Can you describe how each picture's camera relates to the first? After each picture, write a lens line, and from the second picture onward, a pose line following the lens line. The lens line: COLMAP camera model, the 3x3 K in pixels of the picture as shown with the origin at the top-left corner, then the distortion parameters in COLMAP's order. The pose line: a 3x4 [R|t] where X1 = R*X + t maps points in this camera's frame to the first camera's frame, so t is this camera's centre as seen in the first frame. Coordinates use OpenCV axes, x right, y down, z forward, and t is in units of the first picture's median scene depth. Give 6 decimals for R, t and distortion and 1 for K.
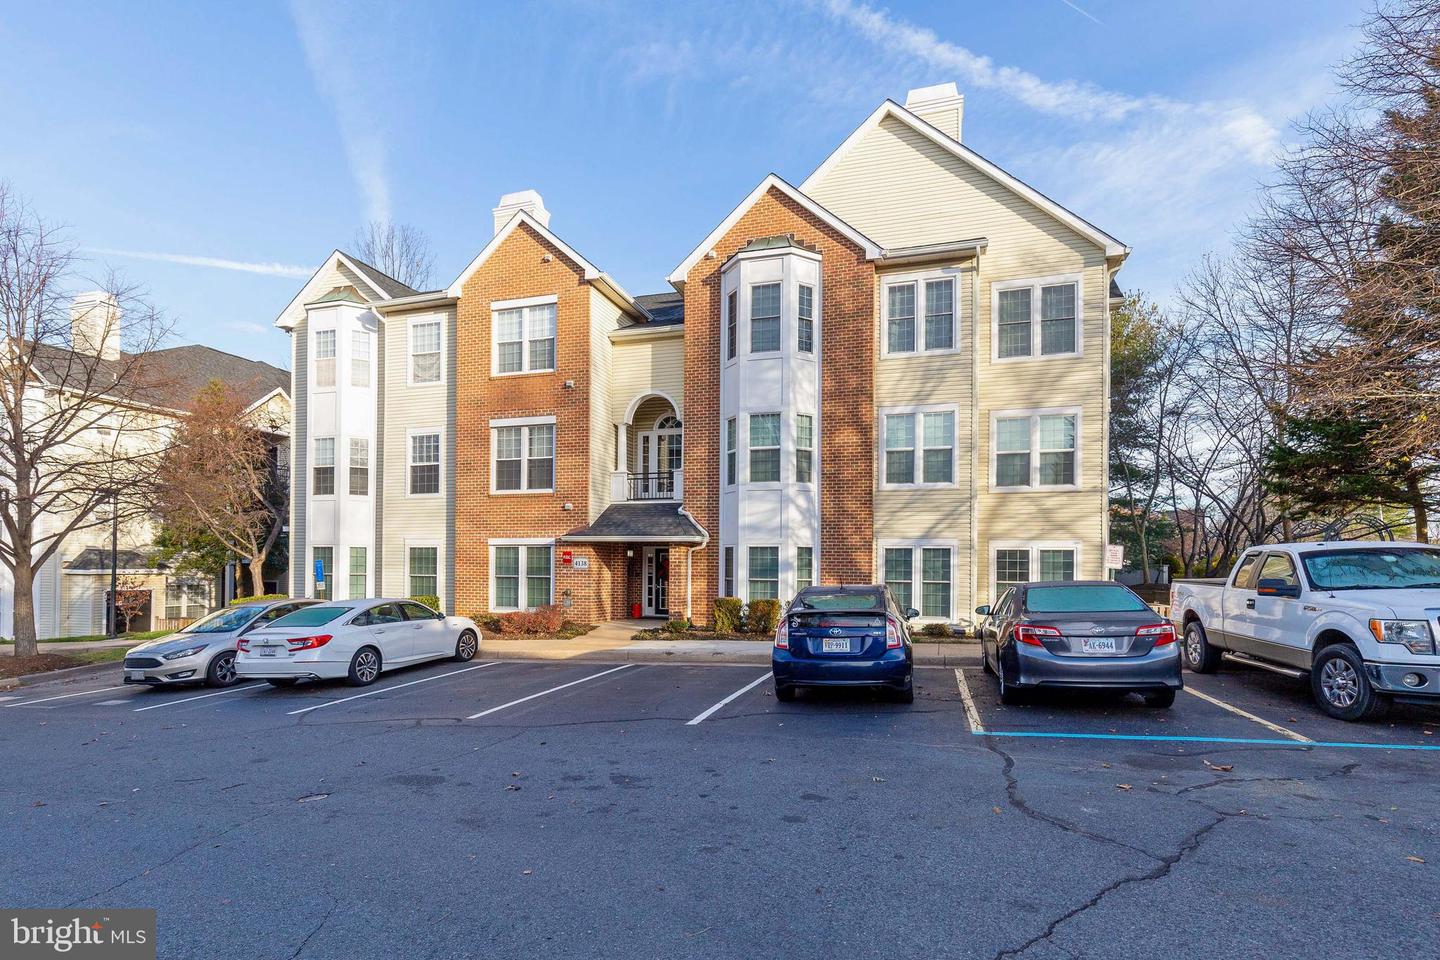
lens RADIAL K [[689.5, 0, 720.0], [0, 689.5, 480.0], [0, 0, 1]] dist [-0.000718, -0.000292]
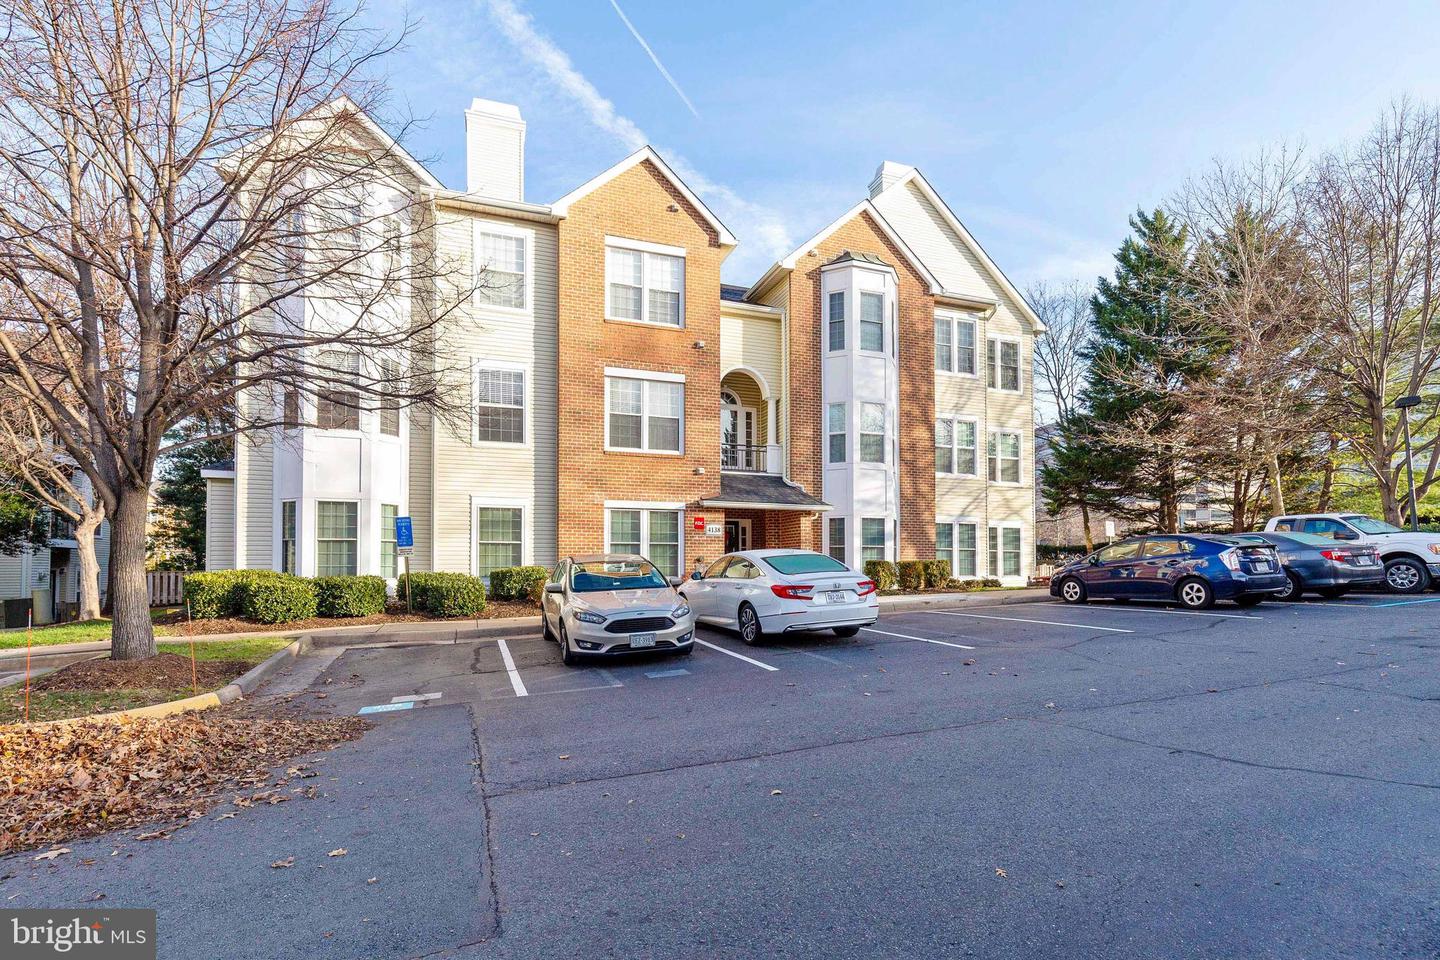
lens RADIAL K [[674.6, 0, 720.0], [0, 674.6, 480.0], [0, 0, 1]] dist [0.002300, 0.000382]
pose [[0.800676, 0.071584, 0.594806, -0.758170], [-0.067748, 0.997286, -0.028825, 0.076489], [-0.595255, -0.017217, 0.803352, 0.223606]]
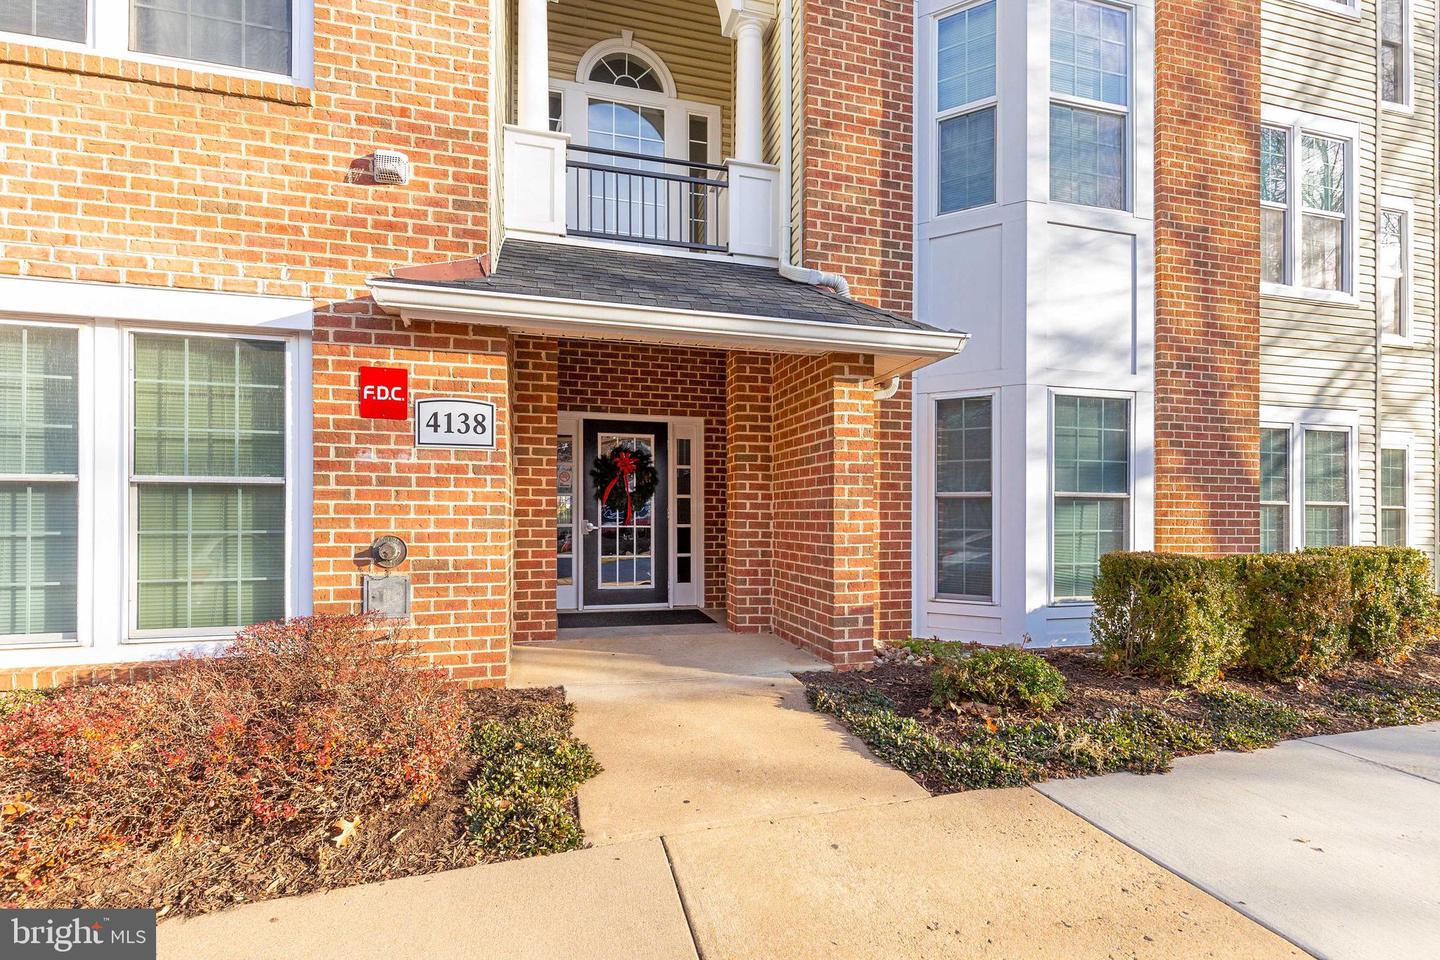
lens RADIAL K [[689.5, 0, 720.0], [0, 689.5, 480.0], [0, 0, 1]] dist [-0.000718, -0.000292]
pose [[0.845562, 0.026945, 0.533197, -0.245807], [-0.065783, 0.996373, 0.053969, 0.120016], [-0.529809, -0.080709, 0.844268, 0.746274]]
